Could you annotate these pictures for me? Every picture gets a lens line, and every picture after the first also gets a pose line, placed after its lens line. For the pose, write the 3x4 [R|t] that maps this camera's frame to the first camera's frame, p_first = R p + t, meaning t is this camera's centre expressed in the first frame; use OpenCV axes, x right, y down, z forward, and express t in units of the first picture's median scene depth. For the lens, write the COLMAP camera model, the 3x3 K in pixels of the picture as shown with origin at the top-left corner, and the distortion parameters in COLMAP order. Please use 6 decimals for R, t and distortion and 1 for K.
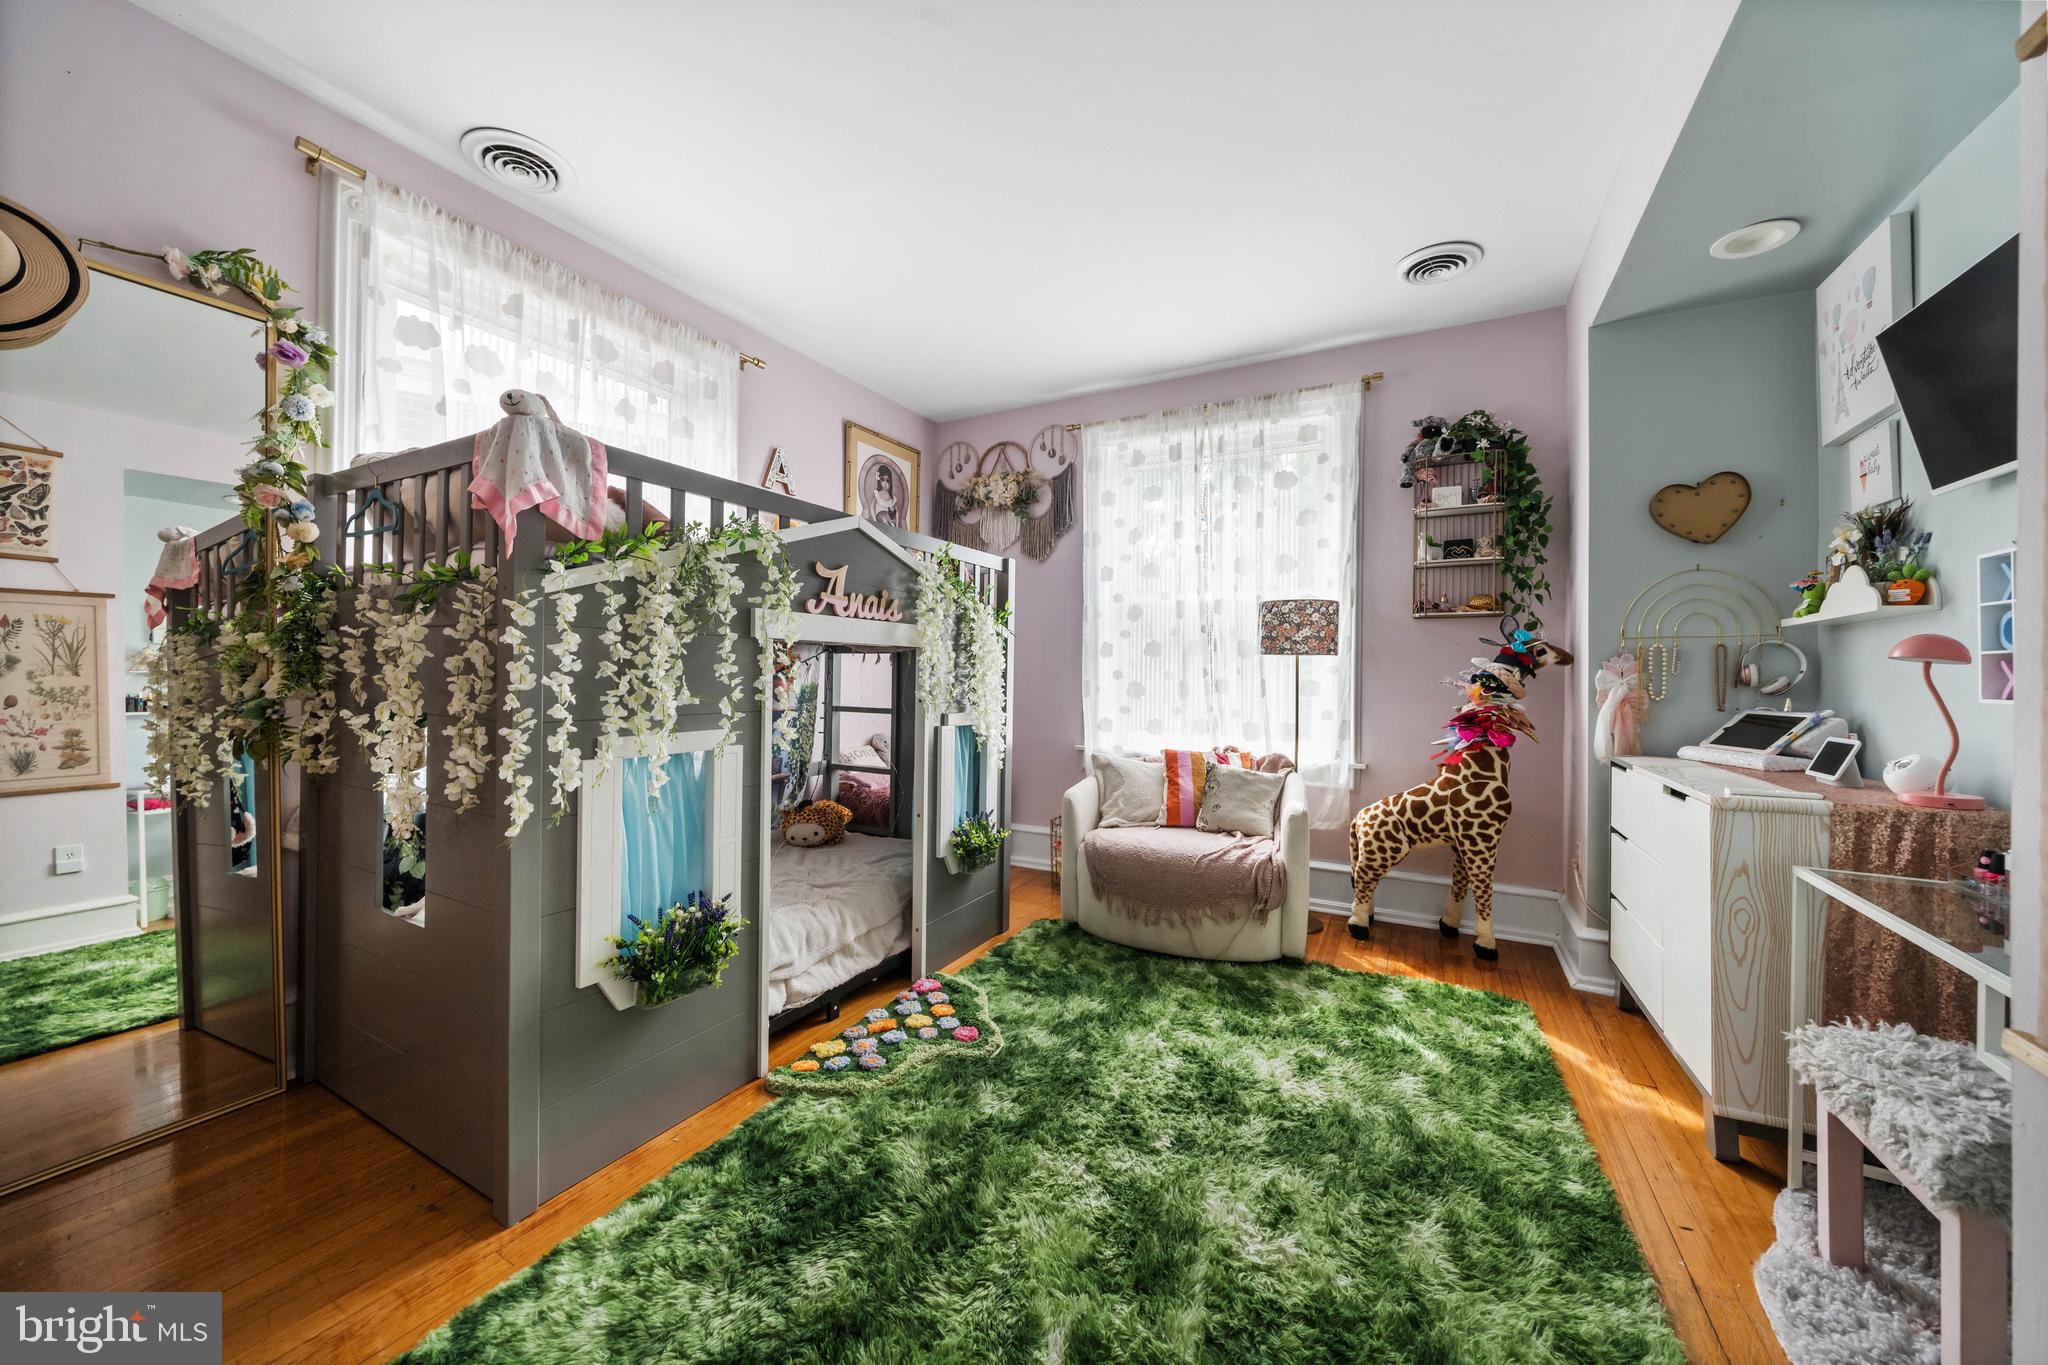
lens RADIAL K [[732.3, 0, 1025.2], [0, 732.3, 675.1], [0, 0, 1]] dist [-0.005716, -0.000871]
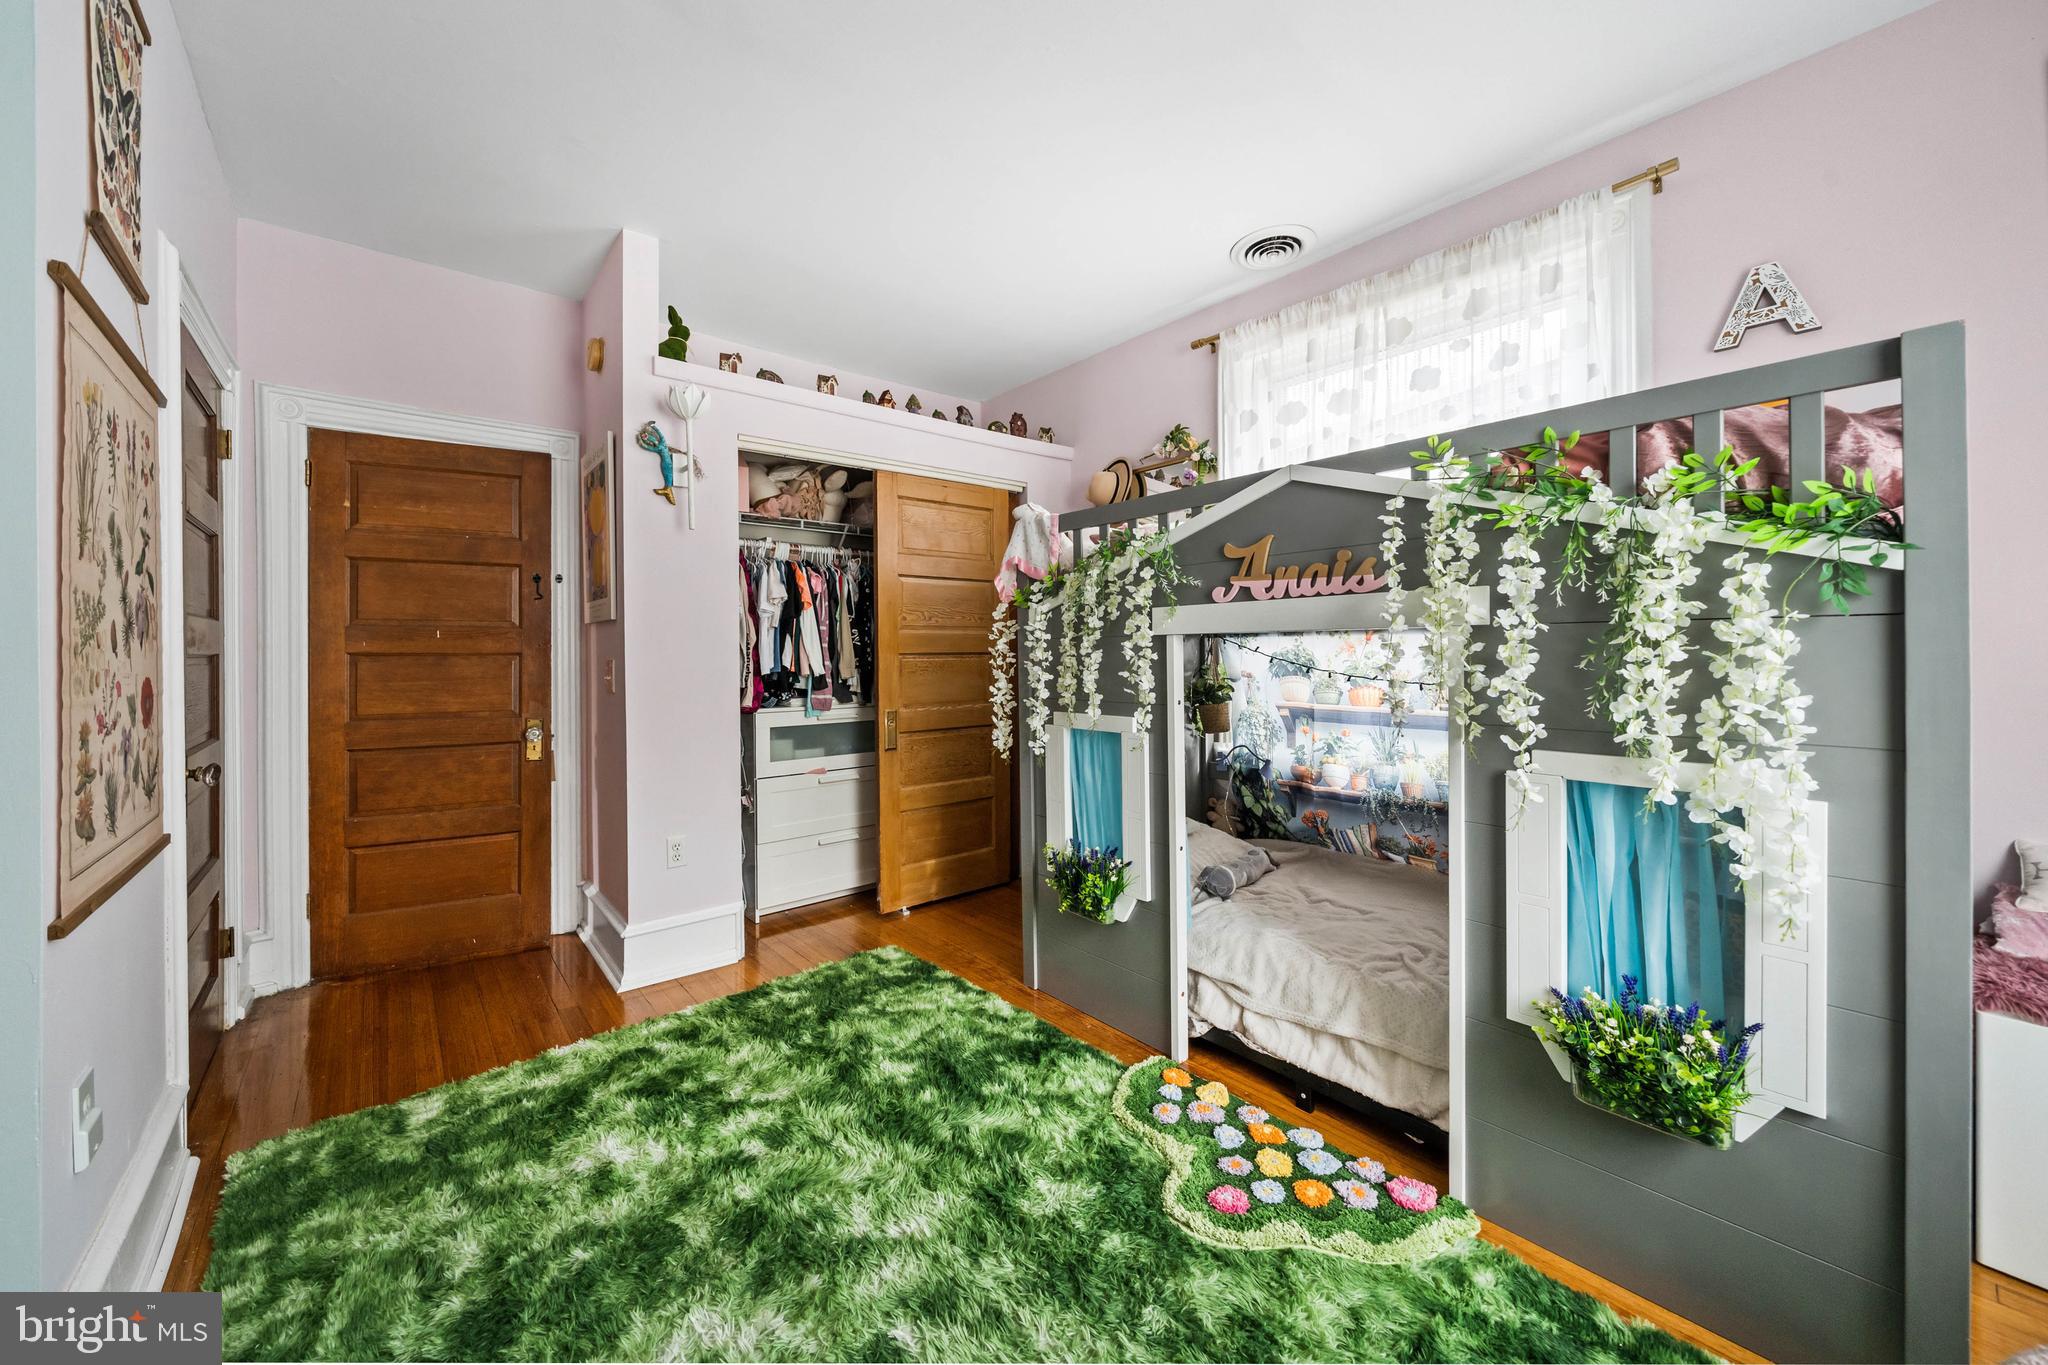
lens RADIAL K [[776.6, 0, 1027.1], [0, 776.6, 665.8], [0, 0, 1]] dist [-0.001692, -0.000113]
pose [[-0.373745, 0.004361, -0.927521, 0.661507], [0.003263, 0.999989, 0.003387, -0.010840], [0.927526, -0.001761, -0.373756, 1.101976]]
